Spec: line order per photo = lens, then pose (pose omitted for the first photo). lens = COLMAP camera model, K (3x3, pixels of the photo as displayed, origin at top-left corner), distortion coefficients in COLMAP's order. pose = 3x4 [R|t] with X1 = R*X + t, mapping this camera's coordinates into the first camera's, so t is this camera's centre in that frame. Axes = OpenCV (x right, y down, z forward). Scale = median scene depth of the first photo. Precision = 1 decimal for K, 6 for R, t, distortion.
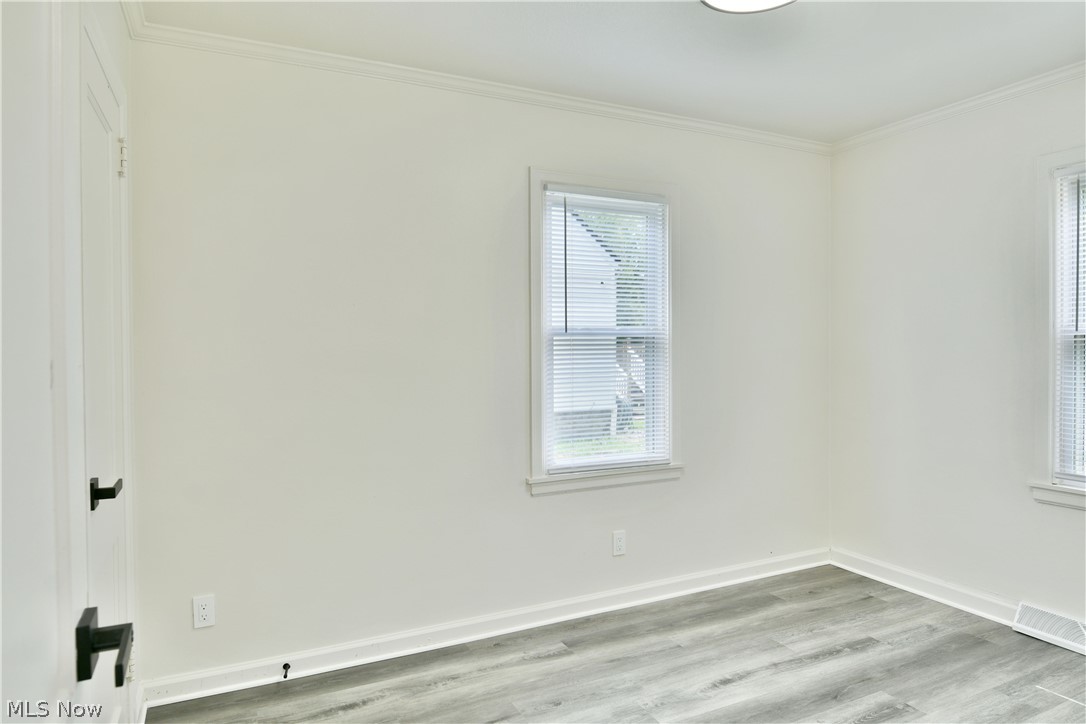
lens RADIAL K [[660.9, 0, 543.0], [0, 660.9, 362.0], [0, 0, 1]] dist [-0.003745, -0.001893]
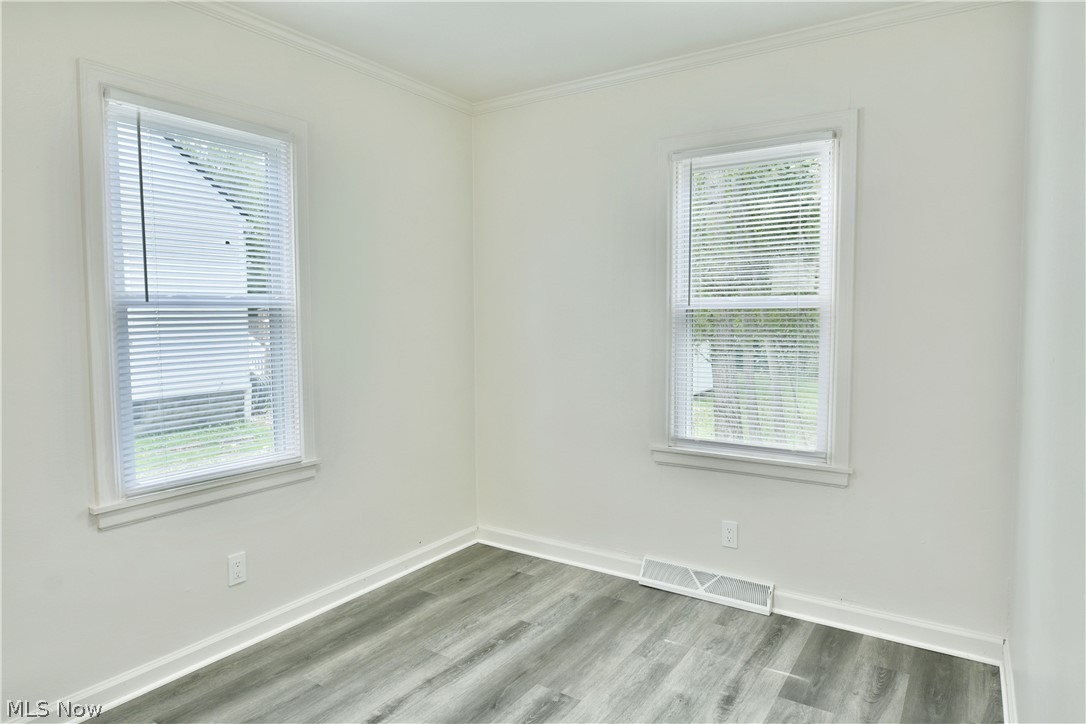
lens RADIAL K [[649.4, 0, 541.6], [0, 649.4, 346.4], [0, 0, 1]] dist [-0.024899, -0.001201]
pose [[0.863459, -0.021714, 0.503952, 0.051710], [0.011667, 0.999665, 0.023083, -0.006404], [-0.504285, -0.014052, 0.863423, 0.169301]]
